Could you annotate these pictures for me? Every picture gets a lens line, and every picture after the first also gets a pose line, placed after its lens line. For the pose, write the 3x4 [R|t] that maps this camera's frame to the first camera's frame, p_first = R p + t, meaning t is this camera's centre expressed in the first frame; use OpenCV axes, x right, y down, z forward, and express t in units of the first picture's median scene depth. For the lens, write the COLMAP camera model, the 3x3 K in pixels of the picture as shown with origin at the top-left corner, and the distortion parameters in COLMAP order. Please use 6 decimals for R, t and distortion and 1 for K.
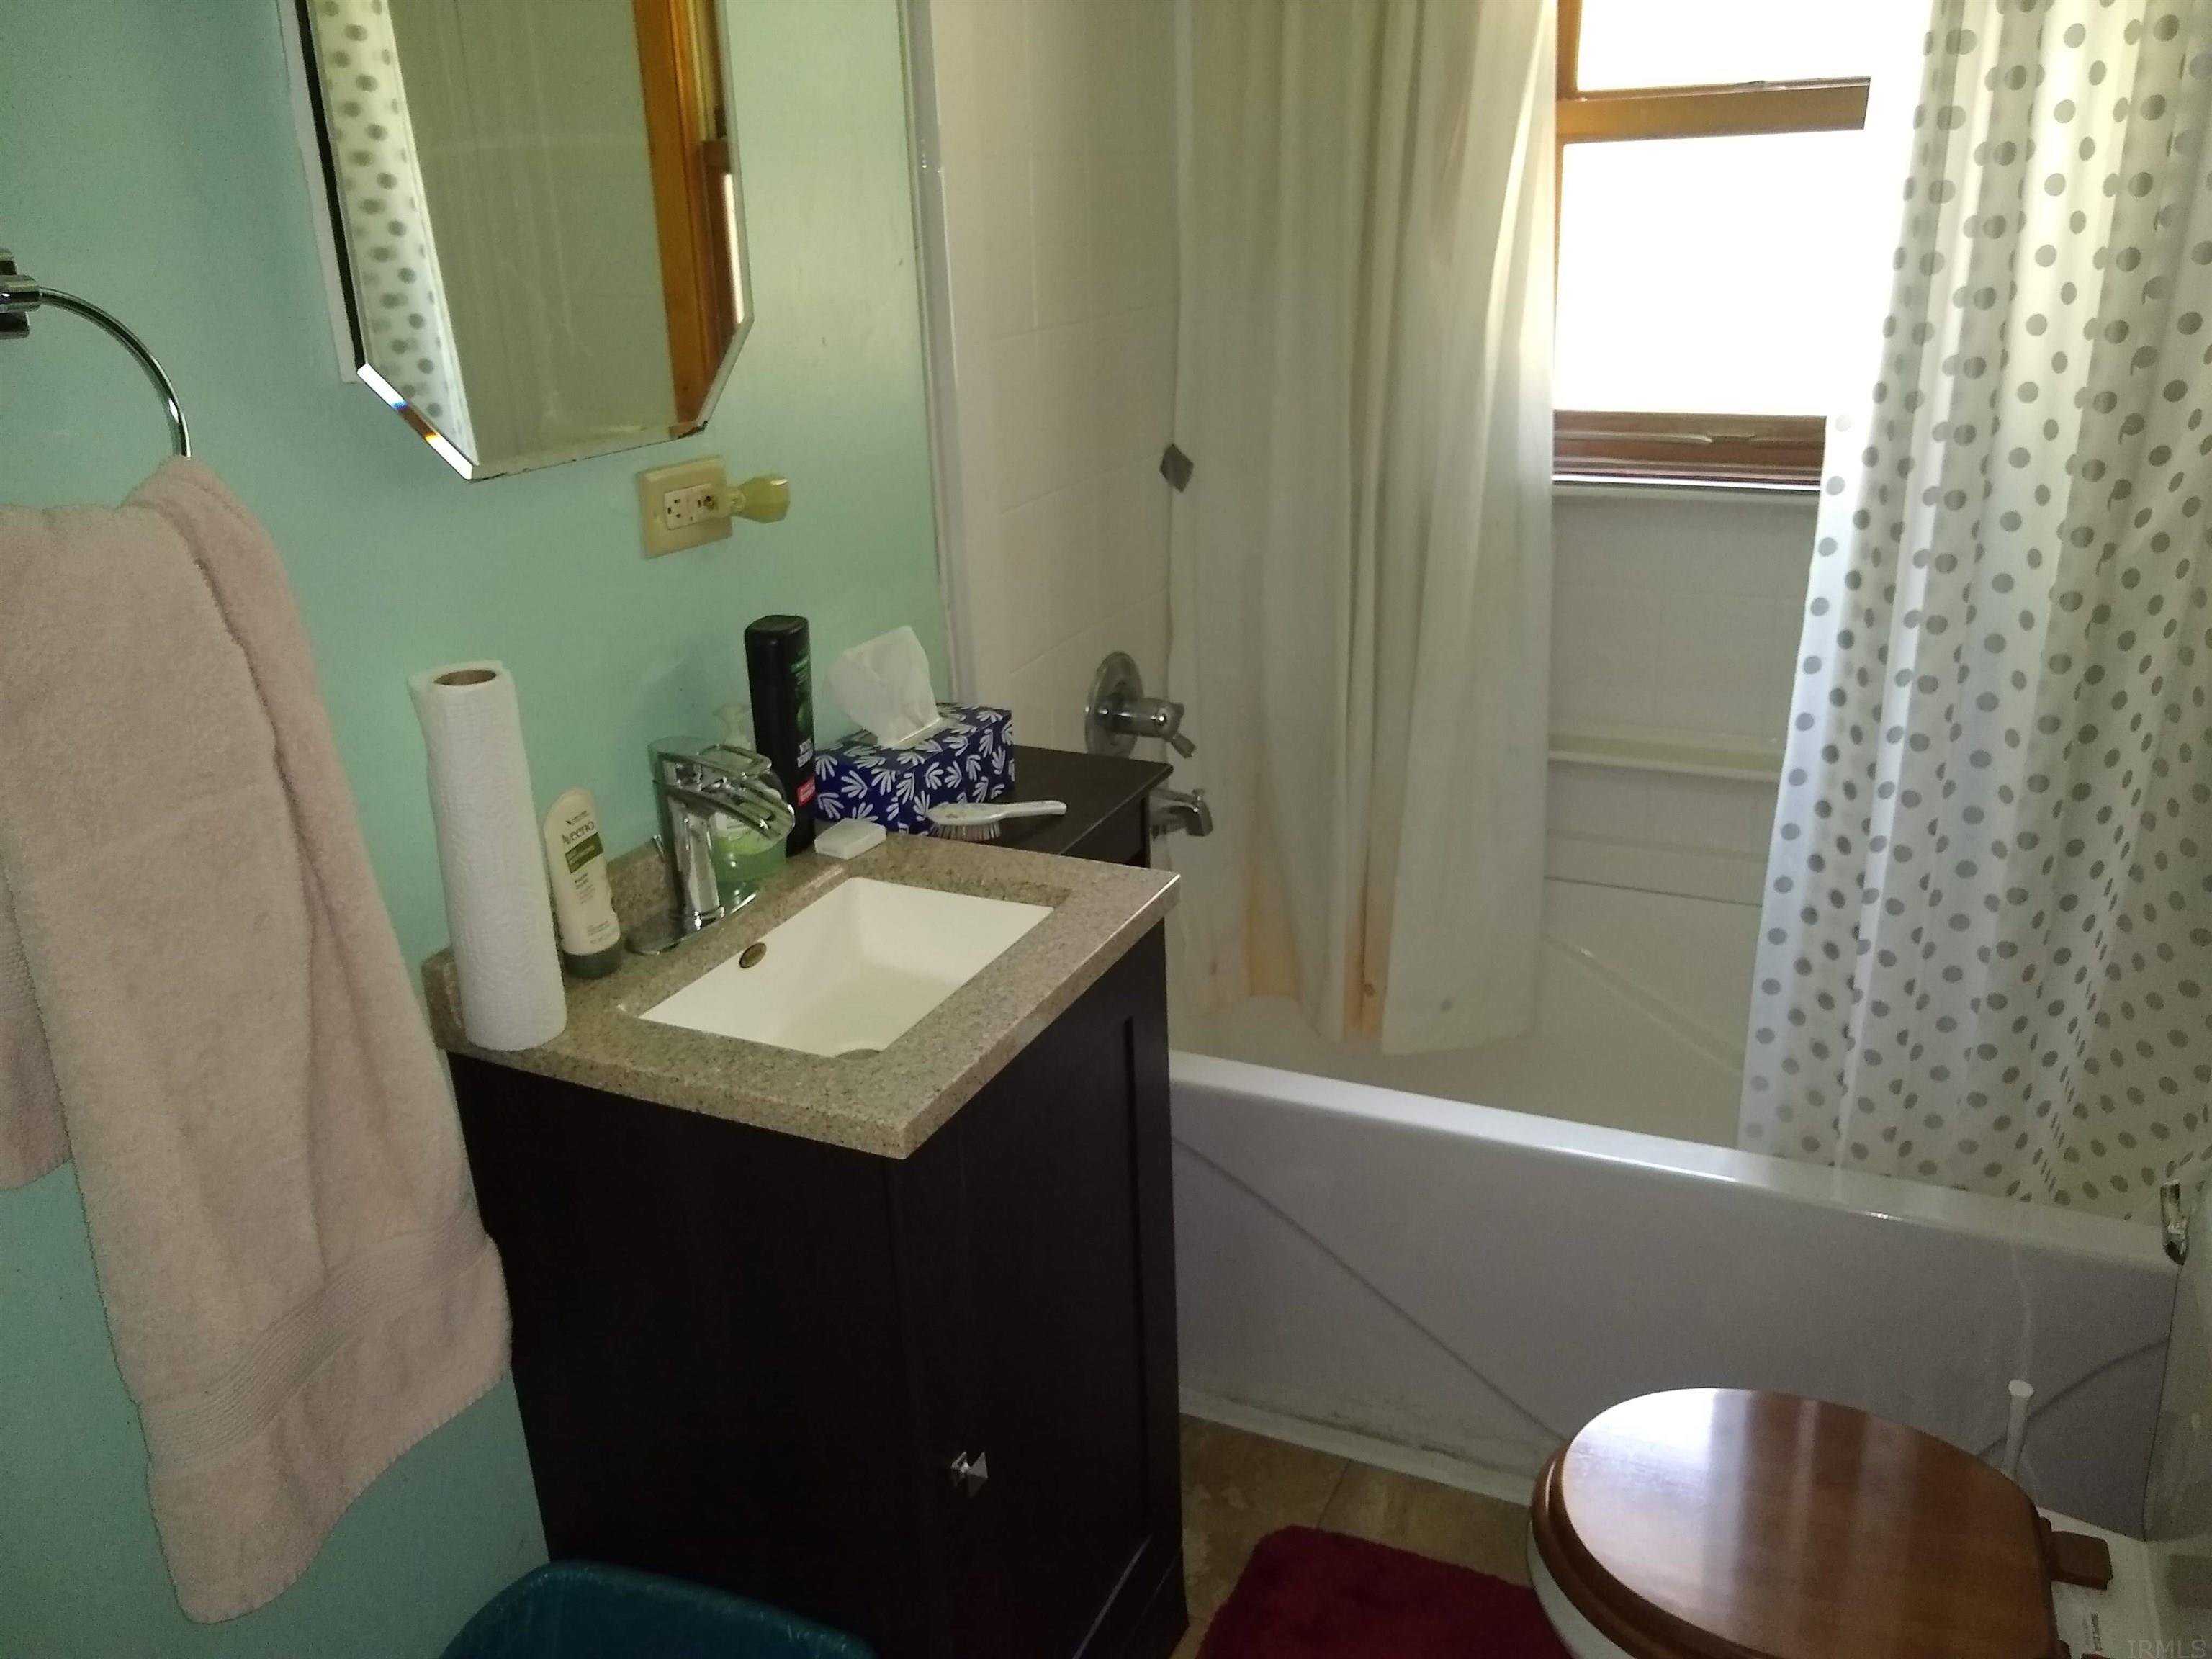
lens RADIAL K [[1836.5, 0, 1105.3], [0, 1836.5, 854.0], [0, 0, 1]] dist [0.075420, -0.127840]
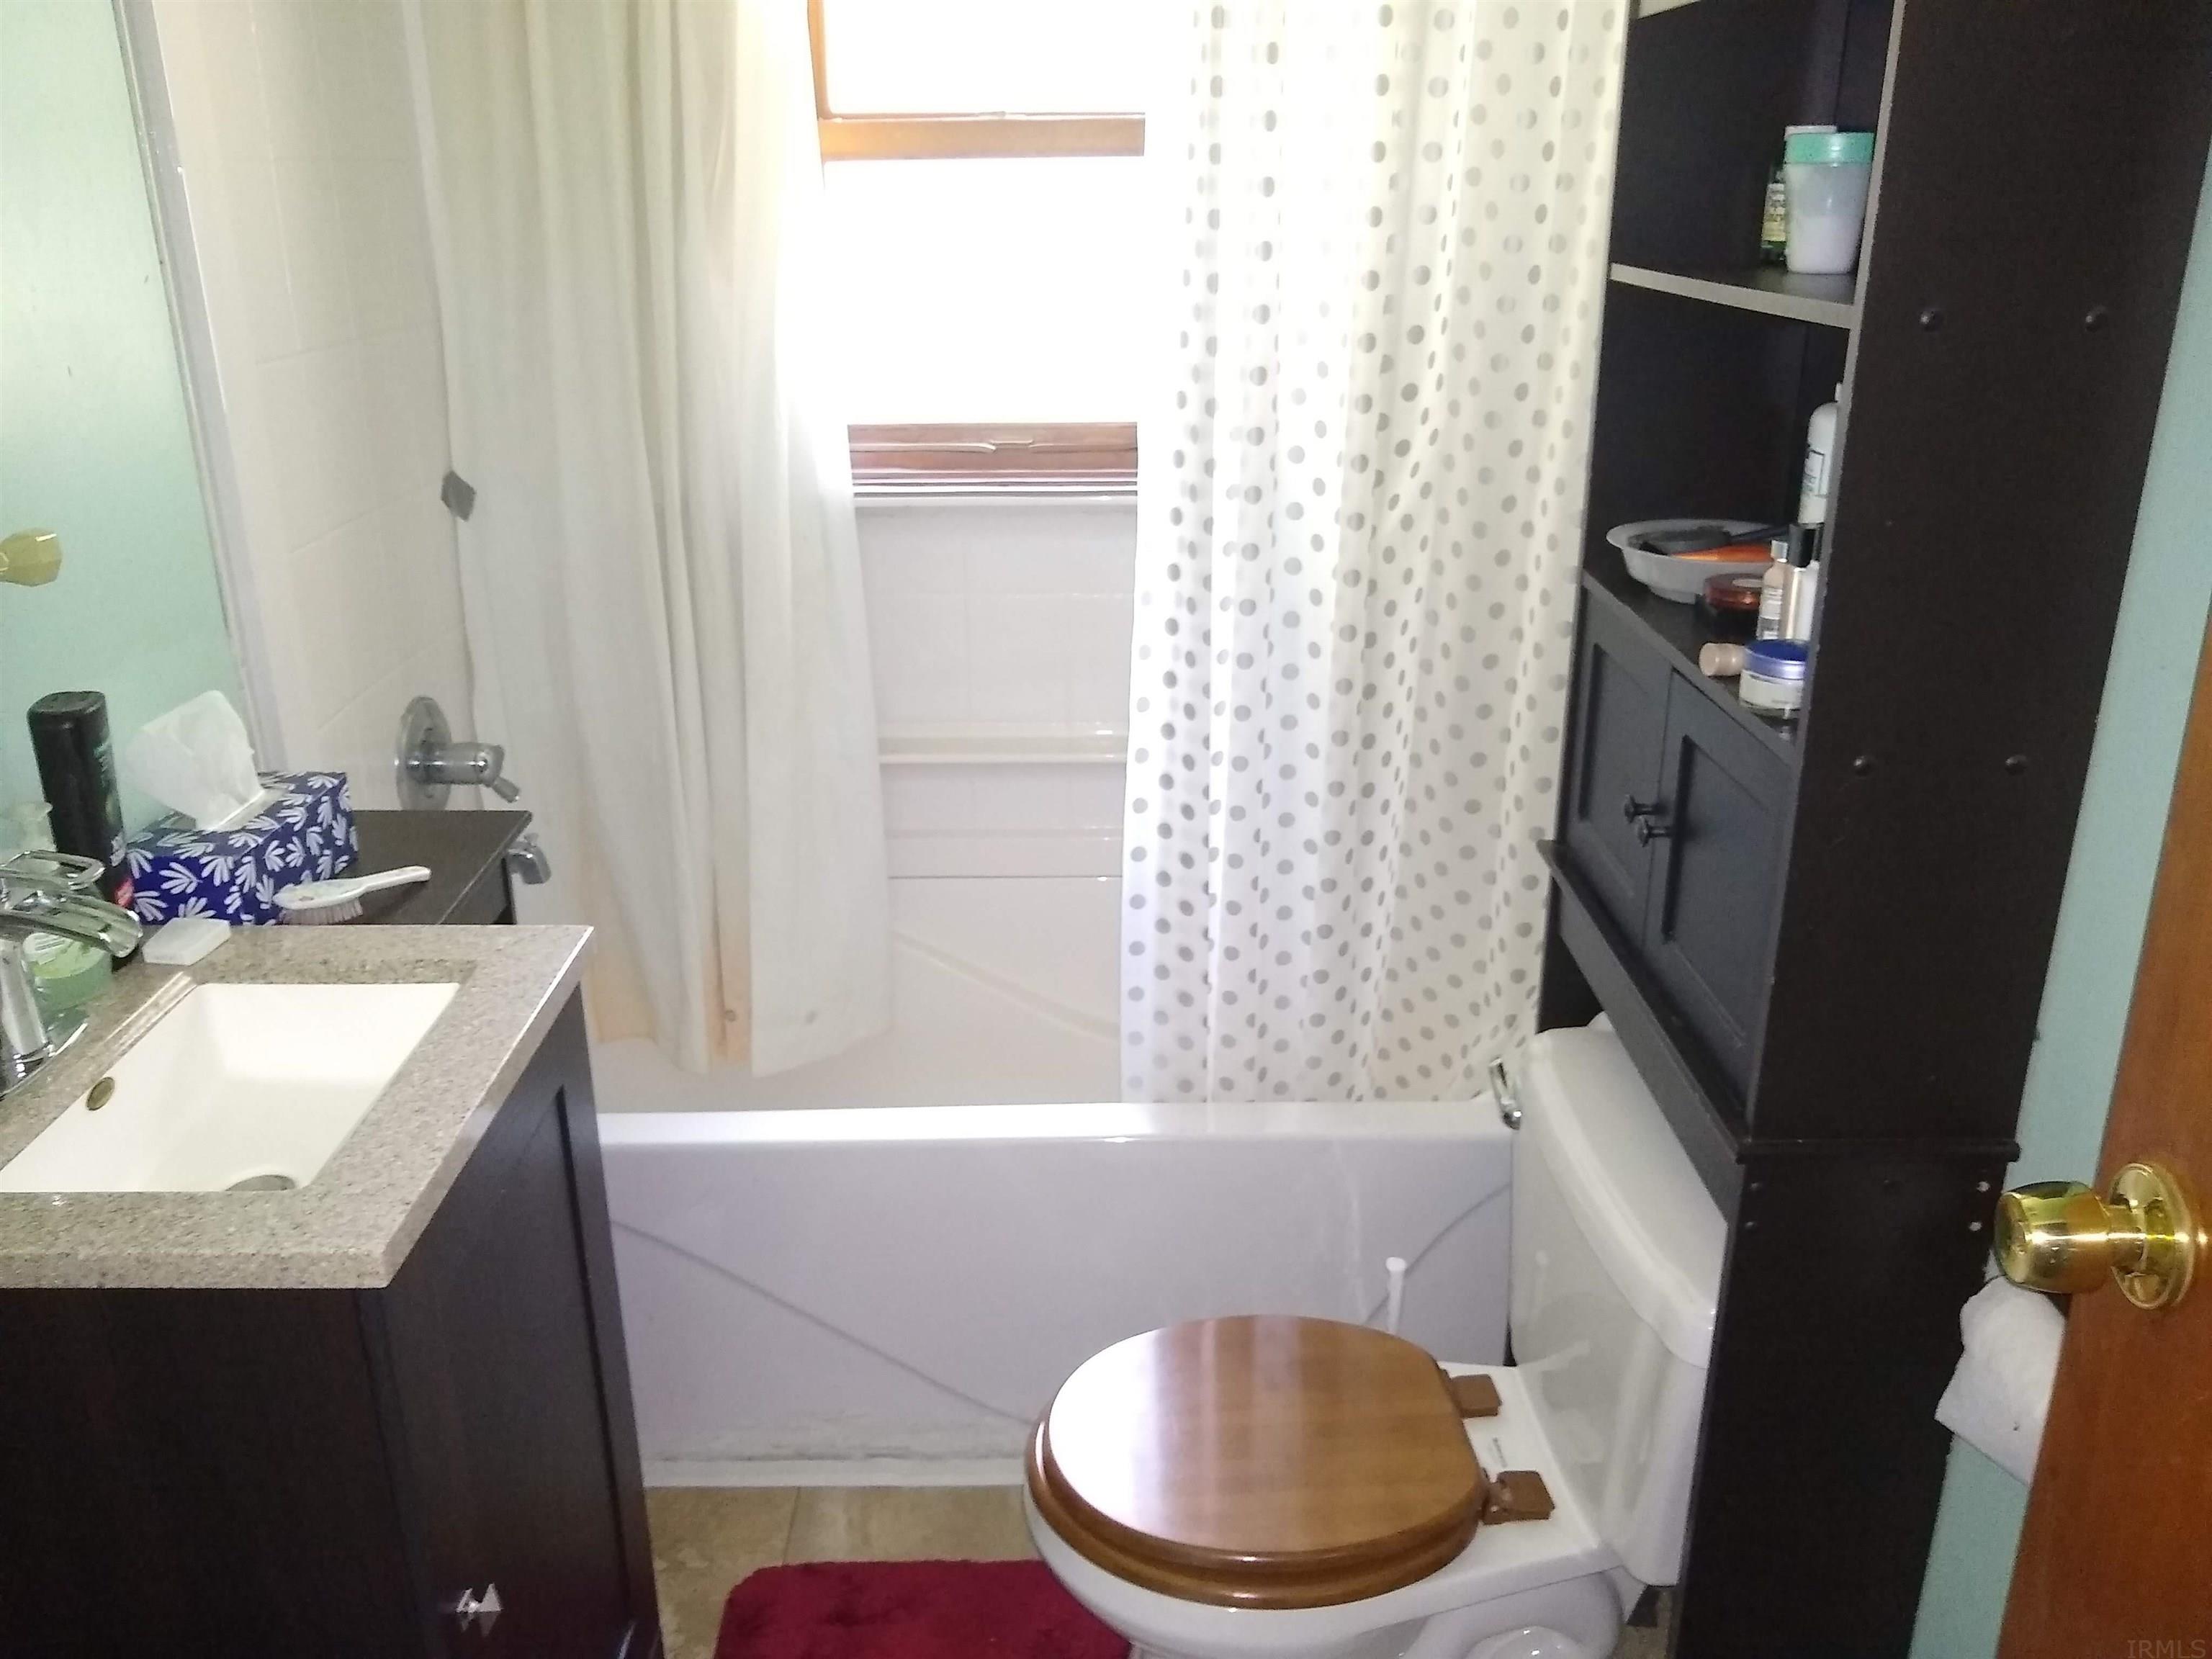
lens RADIAL K [[1836.5, 0, 1105.3], [0, 1836.5, 854.0], [0, 0, 1]] dist [0.075420, -0.127840]
pose [[0.902982, -0.129364, 0.409742, -0.097699], [0.131201, 0.991071, 0.023761, -0.012379], [-0.409158, 0.032303, 0.911892, 0.023970]]
